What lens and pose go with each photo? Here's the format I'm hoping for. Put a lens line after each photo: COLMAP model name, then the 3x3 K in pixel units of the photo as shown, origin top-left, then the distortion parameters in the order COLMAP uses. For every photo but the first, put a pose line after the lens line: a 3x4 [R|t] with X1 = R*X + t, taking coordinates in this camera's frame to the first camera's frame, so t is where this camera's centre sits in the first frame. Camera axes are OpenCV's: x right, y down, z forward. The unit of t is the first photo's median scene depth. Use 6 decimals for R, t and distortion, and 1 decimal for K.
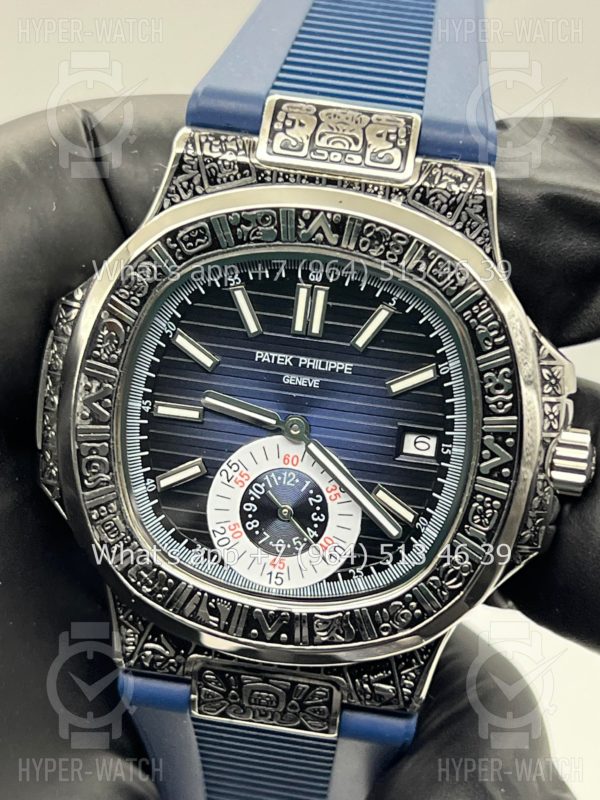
lens RADIAL K [[1885.4, 0, 303.7], [0, 1885.4, 413.6], [0, 0, 1]] dist [0.239799, 0.000000]
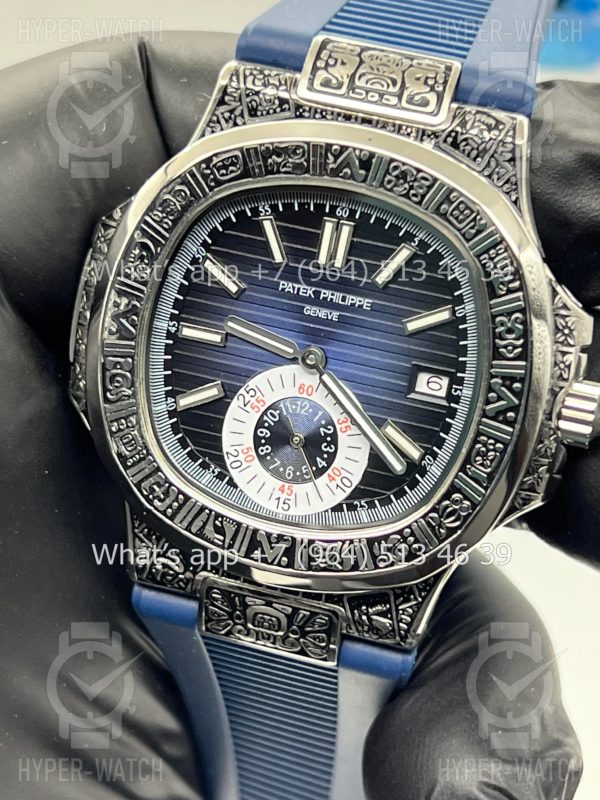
lens RADIAL K [[1885.4, 0, 302.5], [0, 1885.4, 407.3], [0, 0, 1]] dist [0.239799, 0.000000]
pose [[0.990984, 0.081058, -0.106677, 0.101926], [-0.082490, 0.996551, -0.009078, 0.043795], [0.105573, 0.017796, 0.994252, -0.020384]]
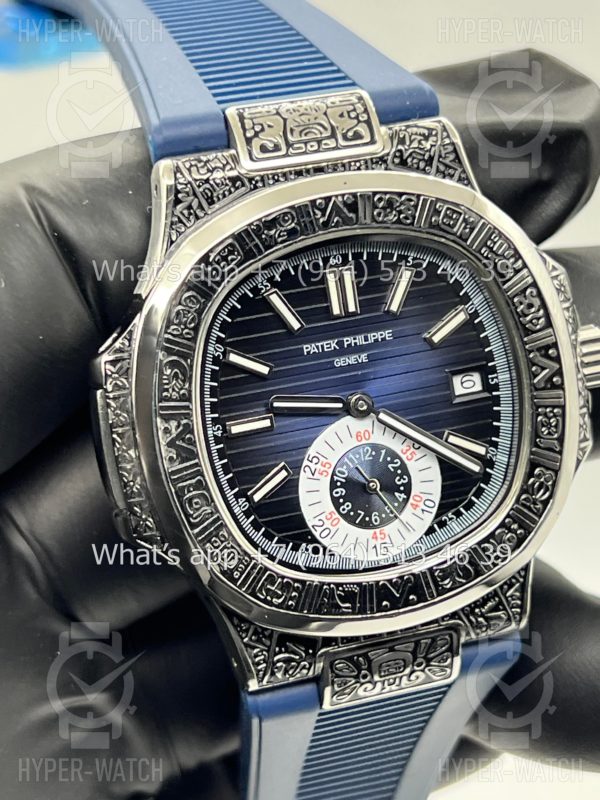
lens RADIAL K [[1885.4, 0, 301.2], [0, 1885.4, 405.7], [0, 0, 1]] dist [0.239799, 0.000000]
pose [[0.891137, -0.308555, 0.332669, -0.379585], [0.316657, 0.948031, 0.031068, -0.034396], [-0.324967, 0.077656, 0.942532, 0.028643]]
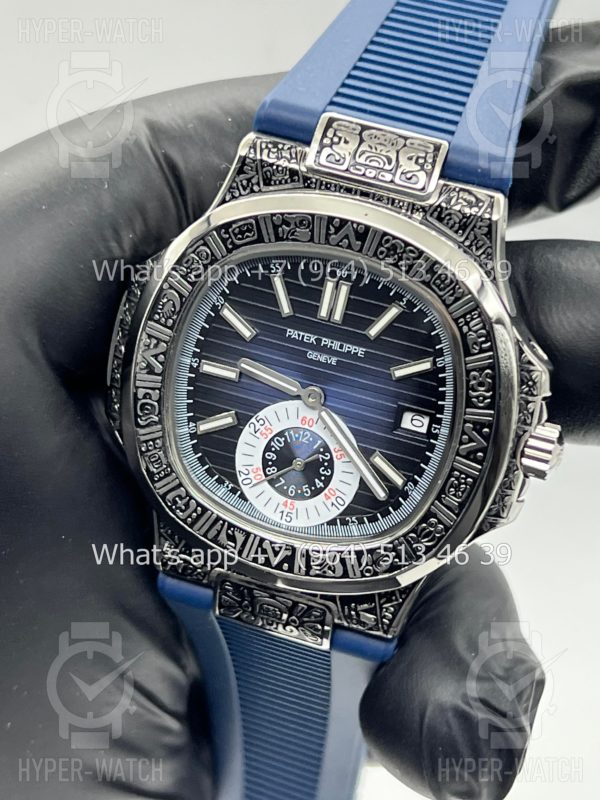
lens RADIAL K [[1885.4, 0, 295.5], [0, 1885.4, 397.4], [0, 0, 1]] dist [0.239799, 0.000000]
pose [[0.985250, 0.115924, -0.125871, 0.135136], [-0.104550, 0.990114, 0.093510, -0.102299], [0.135466, -0.078971, 0.987630, -0.183397]]
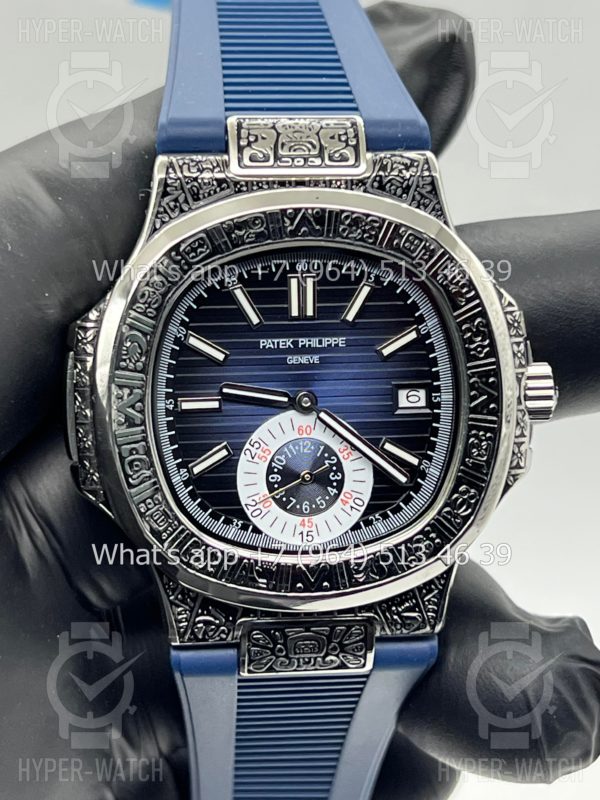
lens RADIAL K [[1885.4, 0, 297.9], [0, 1885.4, 399.7], [0, 0, 1]] dist [0.239799, 0.000000]
pose [[0.967478, -0.163138, 0.193318, -0.227405], [0.170050, 0.985241, -0.019601, 0.028187], [-0.187267, 0.051837, 0.980940, -0.111699]]
